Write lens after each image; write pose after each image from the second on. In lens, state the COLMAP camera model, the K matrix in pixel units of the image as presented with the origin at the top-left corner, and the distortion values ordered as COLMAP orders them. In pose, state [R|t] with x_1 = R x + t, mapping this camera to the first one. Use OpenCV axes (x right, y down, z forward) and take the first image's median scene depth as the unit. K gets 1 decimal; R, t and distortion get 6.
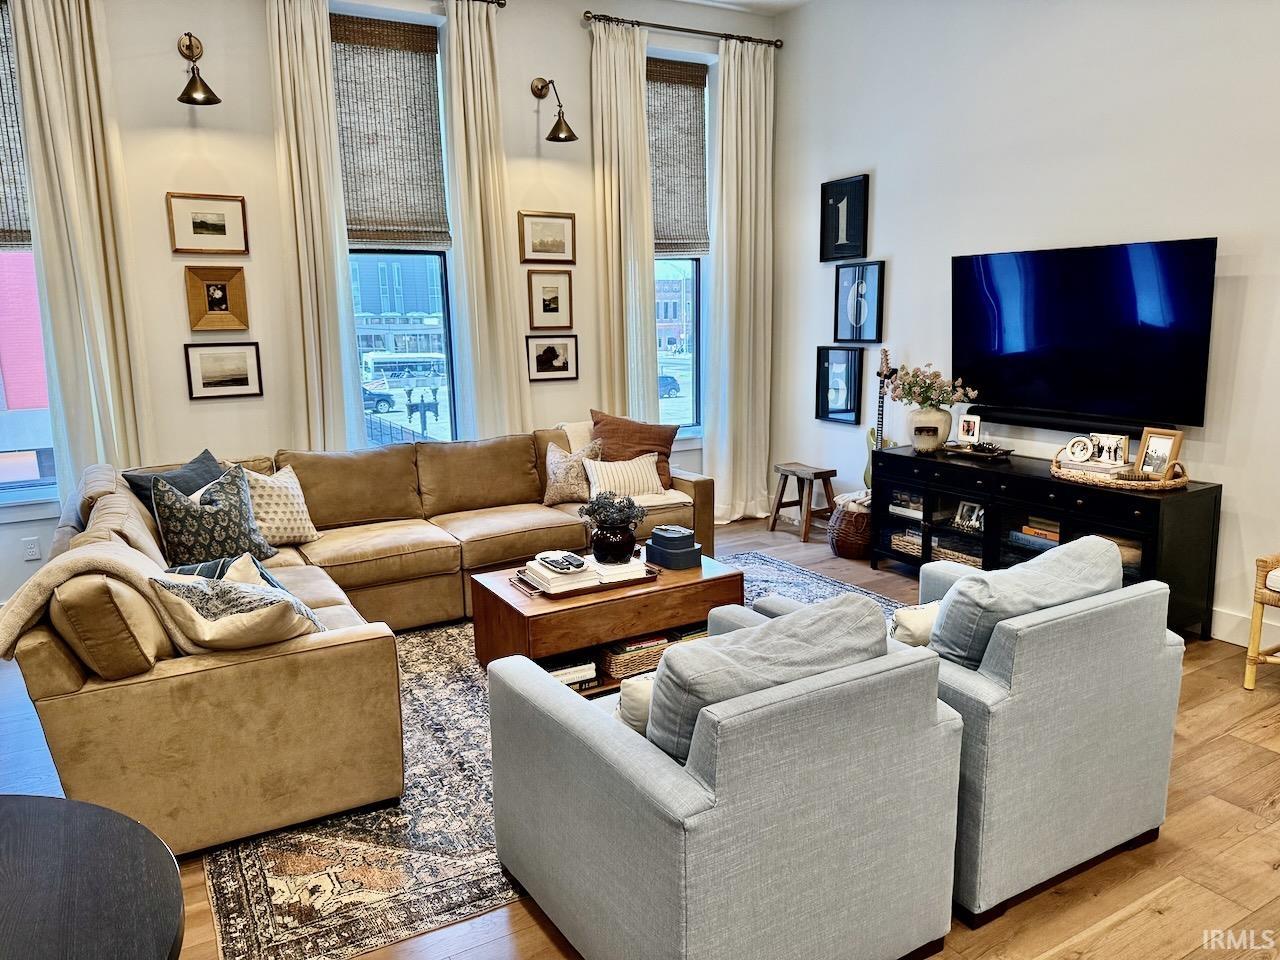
lens RADIAL K [[909.5, 0, 640.0], [0, 909.5, 480.0], [0, 0, 1]] dist [0.048133, -0.008107]
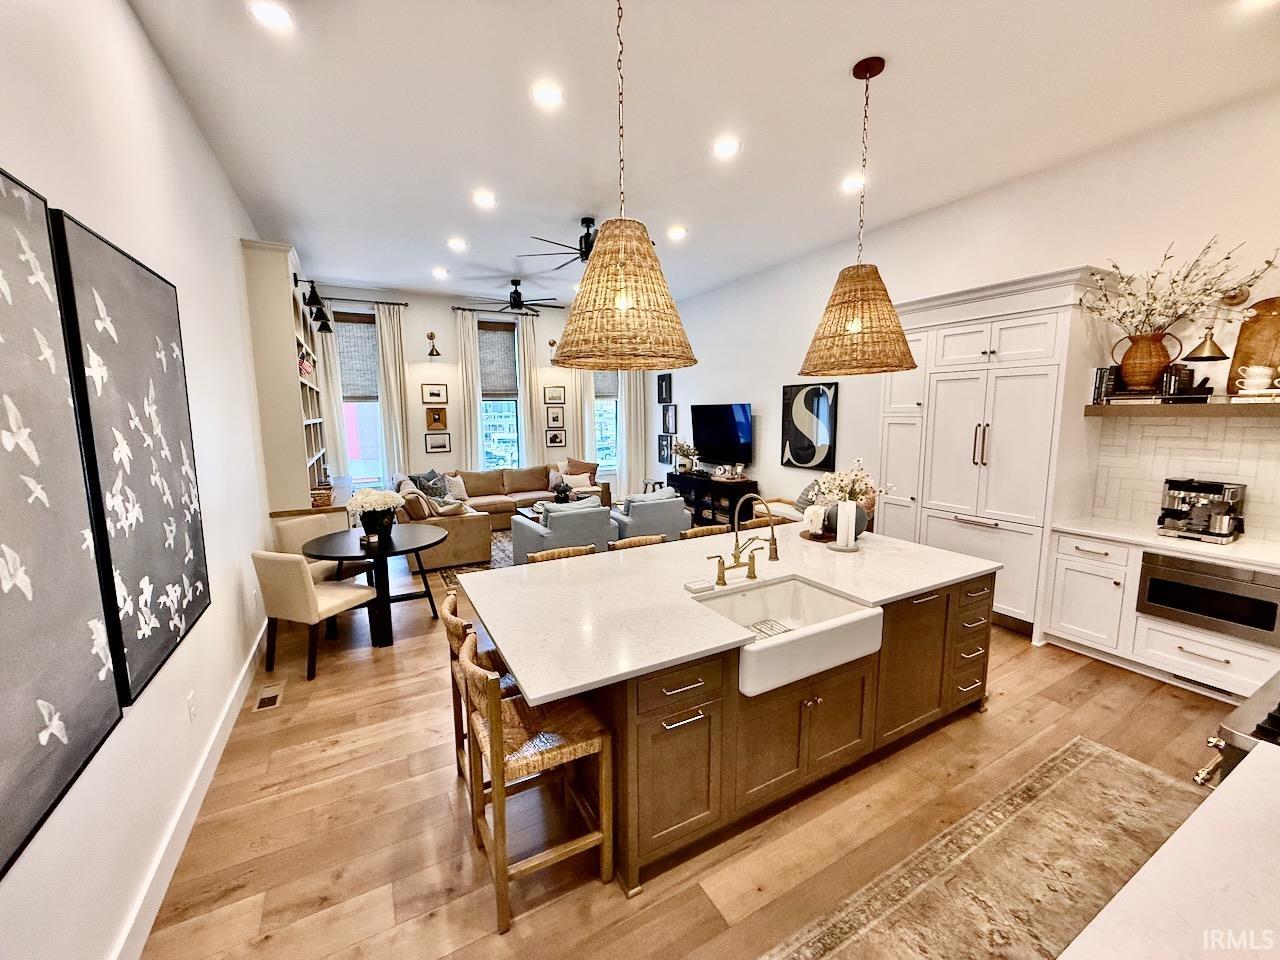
lens RADIAL K [[514.4, 0, 640.0], [0, 514.4, 480.0], [0, 0, 1]] dist [-0.001584, -0.000078]
pose [[0.999859, 0.007549, -0.014982, 0.200988], [-0.008265, 0.998797, -0.048327, 0.068156], [0.014599, 0.048444, 0.998719, -0.579908]]
